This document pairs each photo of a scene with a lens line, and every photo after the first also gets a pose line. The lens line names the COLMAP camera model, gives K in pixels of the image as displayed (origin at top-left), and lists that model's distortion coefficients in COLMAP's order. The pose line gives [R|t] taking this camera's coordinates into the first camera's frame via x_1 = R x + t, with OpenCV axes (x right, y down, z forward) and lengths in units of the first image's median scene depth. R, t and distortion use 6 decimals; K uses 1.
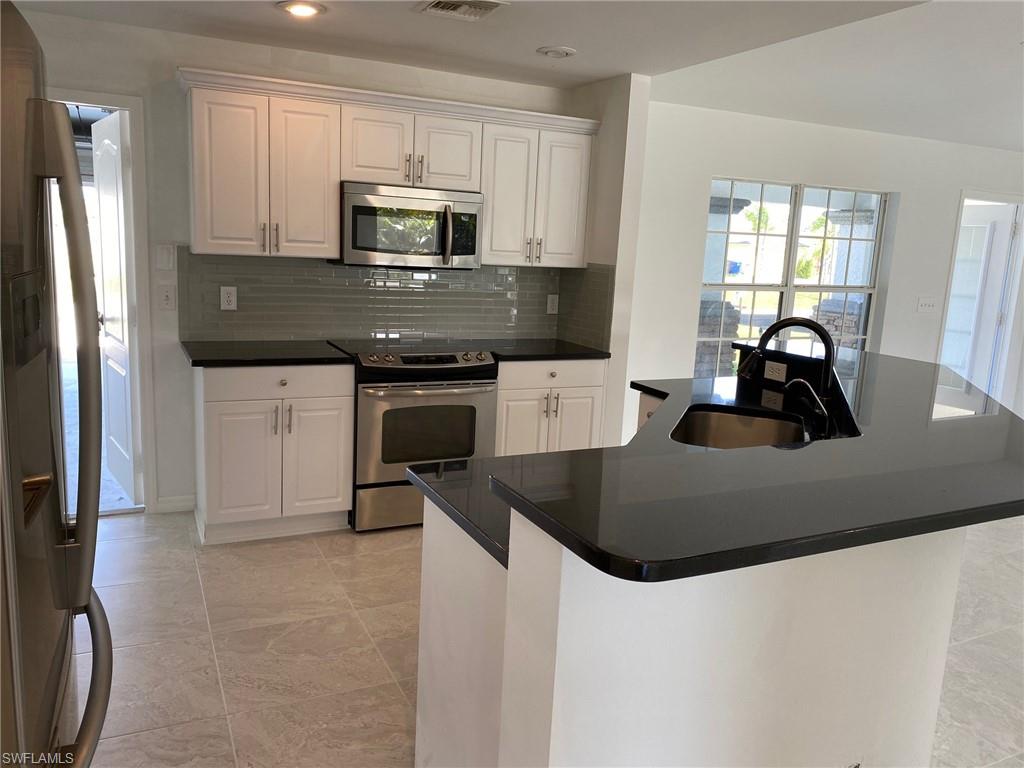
lens RADIAL K [[784.1, 0, 507.5], [0, 784.1, 377.9], [0, 0, 1]] dist [0.131172, -0.216171]
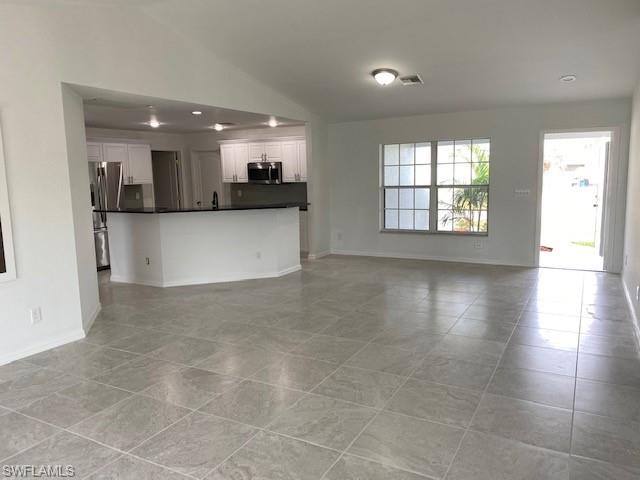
lens RADIAL K [[490.0, 0, 317.2], [0, 490.0, 236.2], [0, 0, 1]] dist [0.131172, -0.216171]
pose [[0.588894, 0.041510, -0.807144, 1.907016], [-0.088065, 0.996030, -0.013028, 0.108398], [0.803398, 0.078753, 0.590211, -0.118529]]
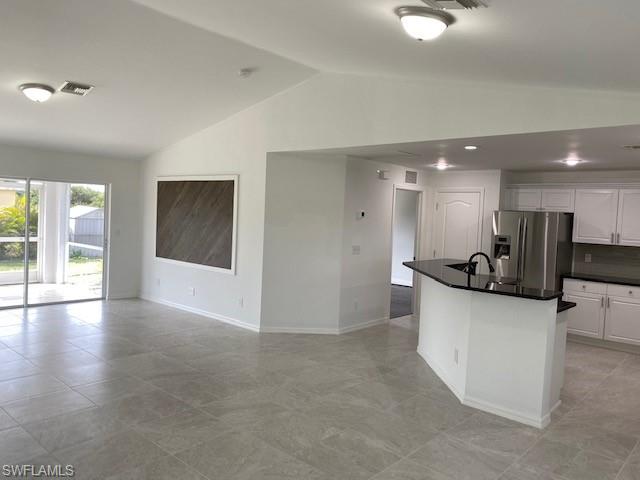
lens RADIAL K [[490.0, 0, 317.2], [0, 490.0, 236.2], [0, 0, 1]] dist [0.131172, -0.216171]
pose [[-0.920738, -0.074908, -0.382923, 1.103449], [-0.155941, 0.970257, 0.185157, -0.252800], [0.357664, 0.230194, -0.905034, 1.608172]]
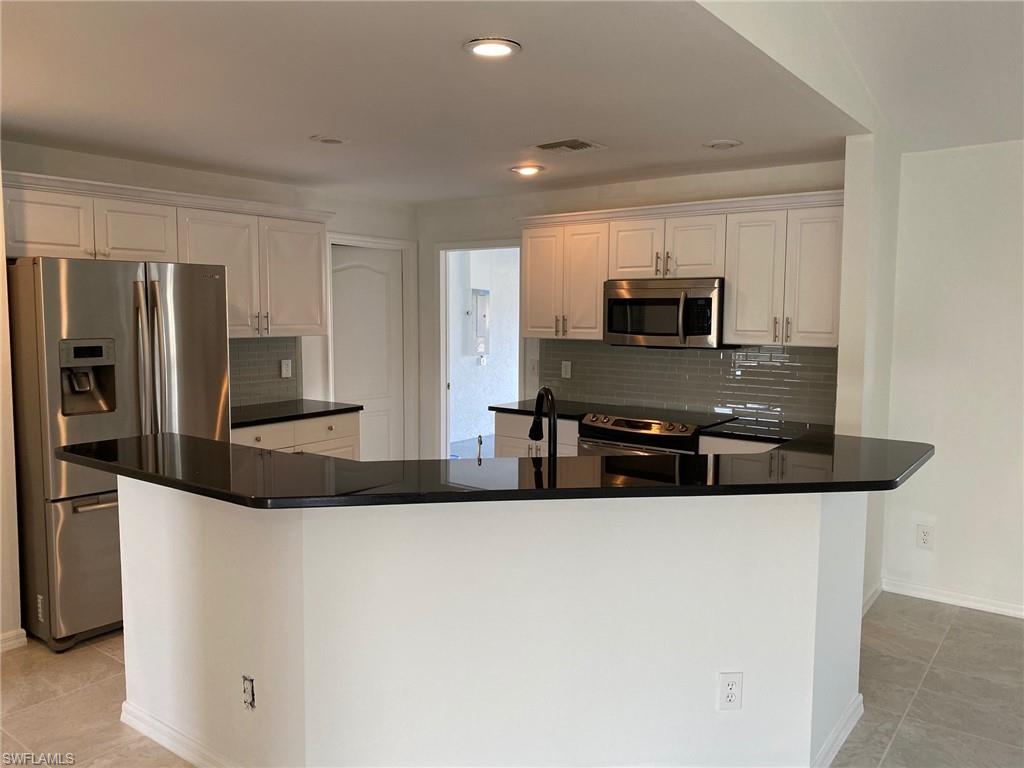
lens RADIAL K [[784.1, 0, 507.5], [0, 784.1, 377.9], [0, 0, 1]] dist [0.131172, -0.216171]
pose [[0.471238, 0.033580, -0.881367, 0.826452], [-0.134517, 0.990321, -0.034190, -0.026557], [0.871688, 0.134671, 0.471194, 0.277253]]
